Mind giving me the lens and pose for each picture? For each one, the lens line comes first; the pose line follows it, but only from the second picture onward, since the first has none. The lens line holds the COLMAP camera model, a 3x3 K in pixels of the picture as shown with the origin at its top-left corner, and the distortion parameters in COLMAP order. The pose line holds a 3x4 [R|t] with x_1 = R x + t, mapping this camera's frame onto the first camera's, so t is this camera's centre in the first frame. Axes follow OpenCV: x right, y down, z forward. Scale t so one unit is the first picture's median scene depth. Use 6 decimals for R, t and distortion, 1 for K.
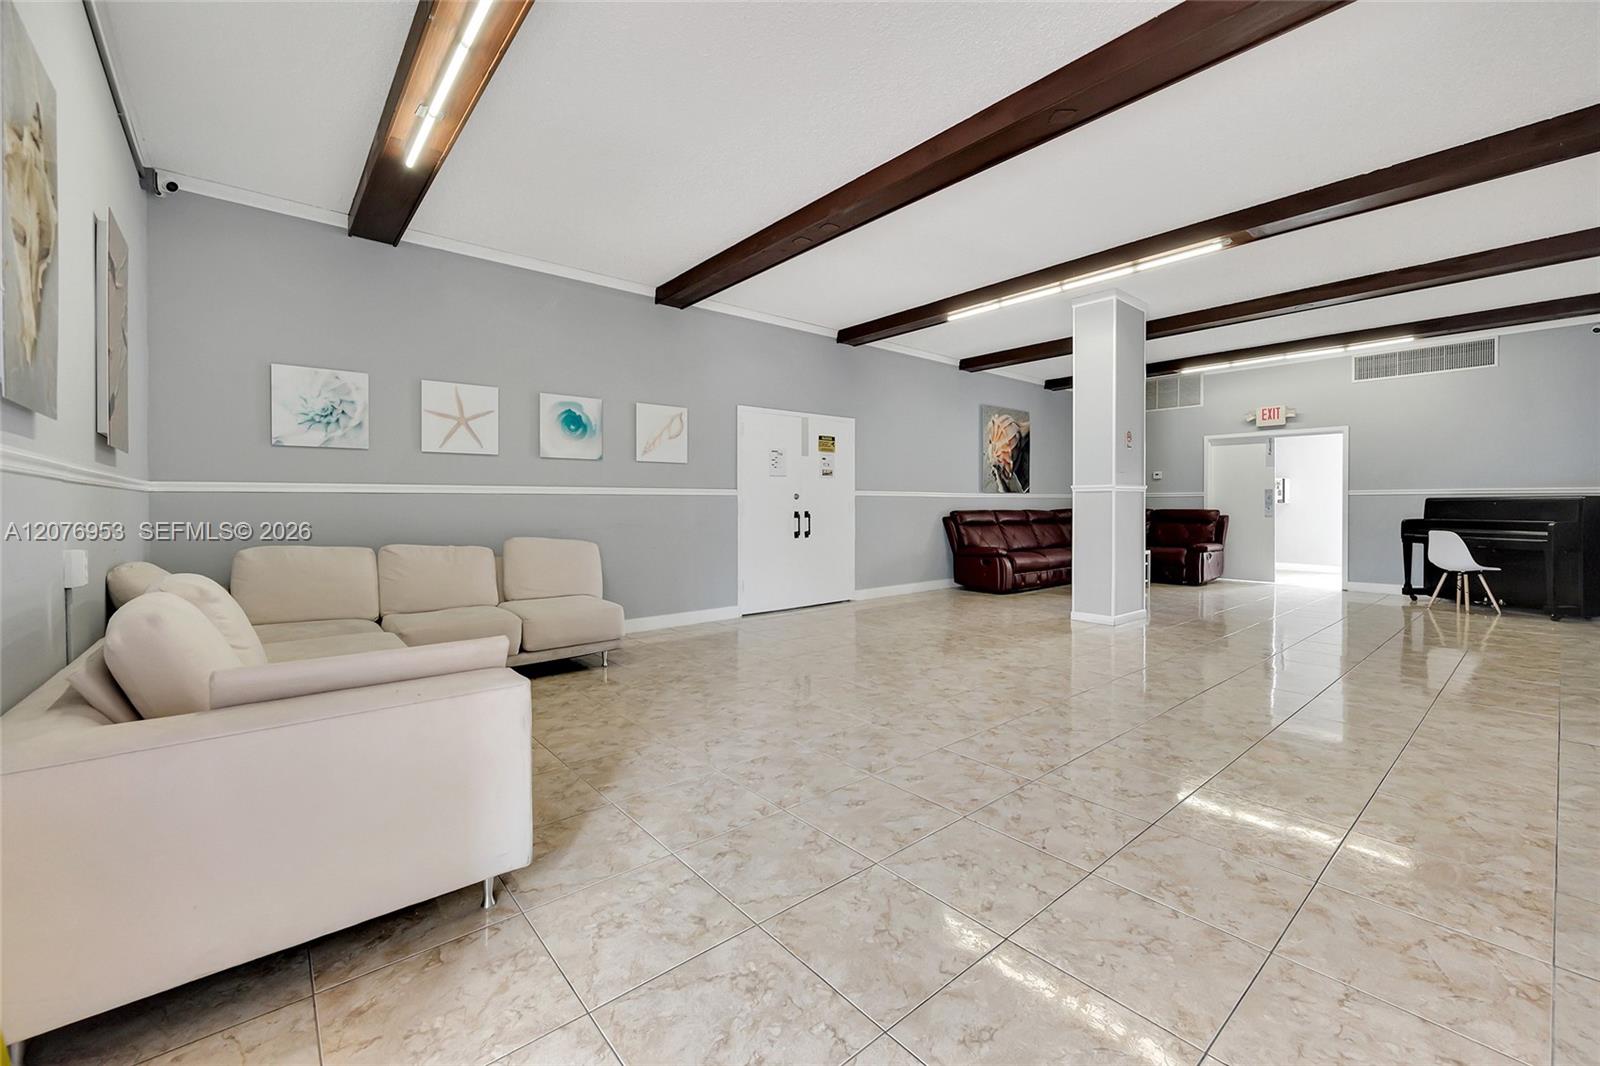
lens RADIAL K [[647.2, 0, 799.4], [0, 647.2, 520.7], [0, 0, 1]] dist [-0.000126, -0.000074]
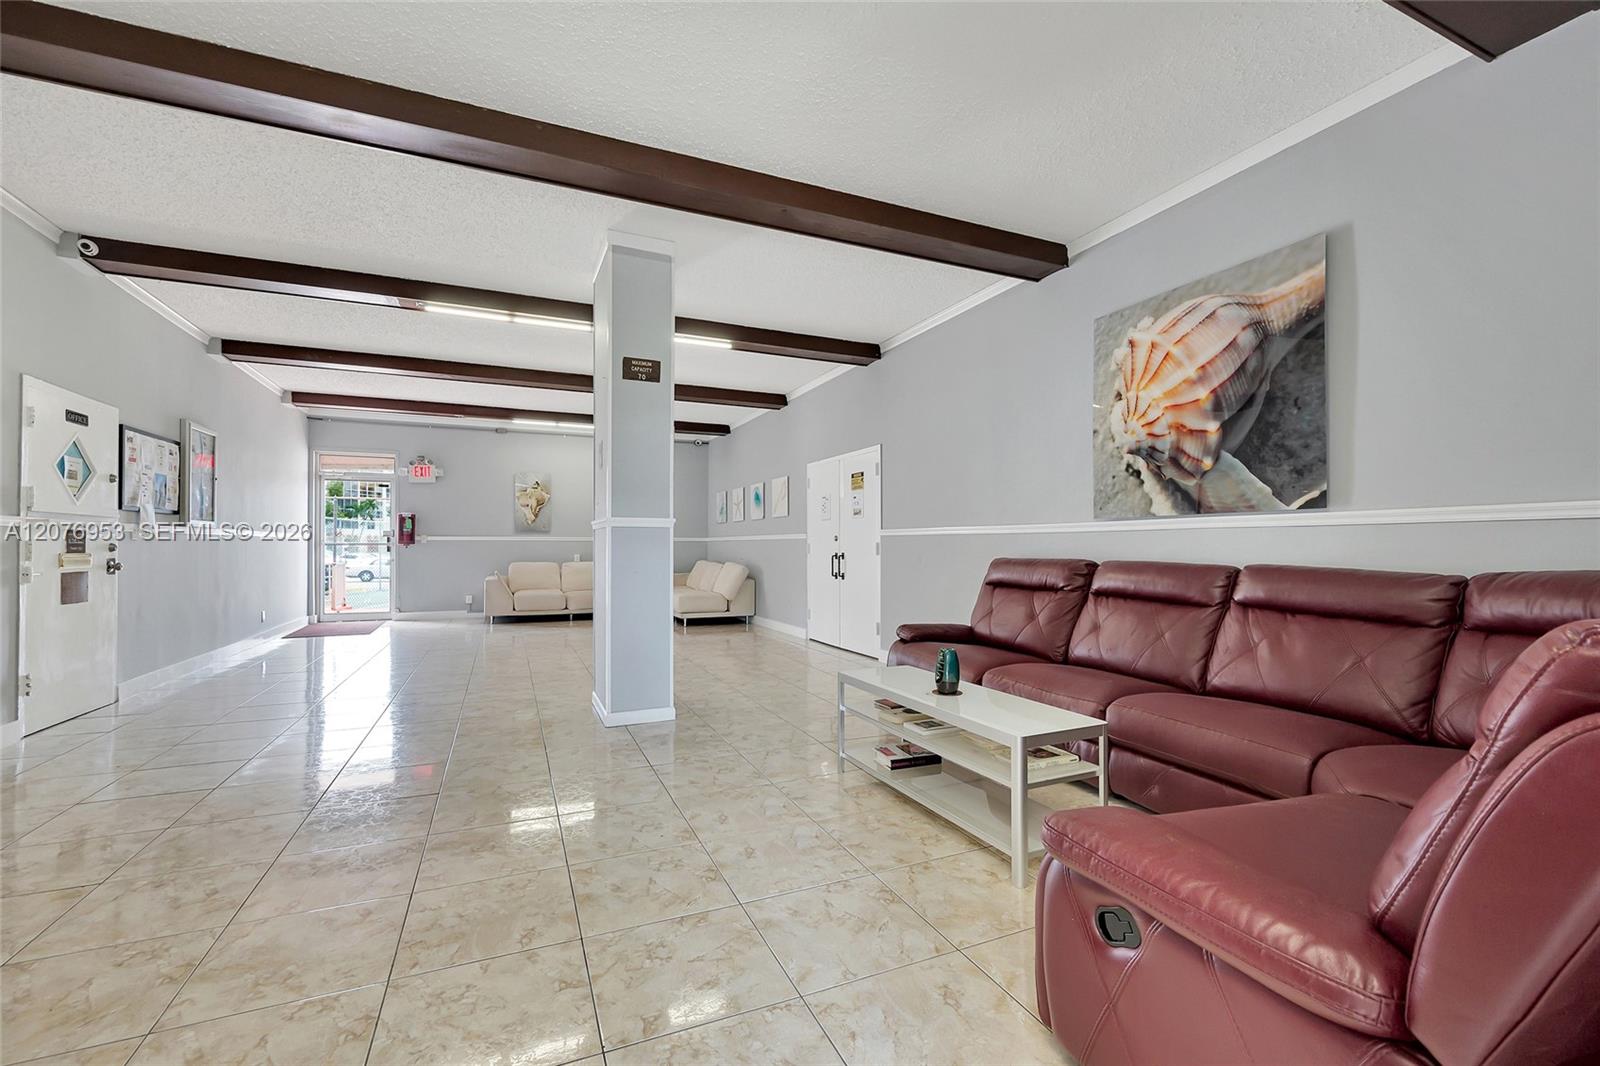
lens RADIAL K [[647.2, 0, 795.1], [0, 647.2, 535.3], [0, 0, 1]] dist [-0.000126, -0.000074]
pose [[-0.282952, -0.004119, -0.959125, 0.738649], [-0.011087, 0.999938, -0.001024, -0.029536], [0.959070, 0.010345, -0.282980, 0.904507]]
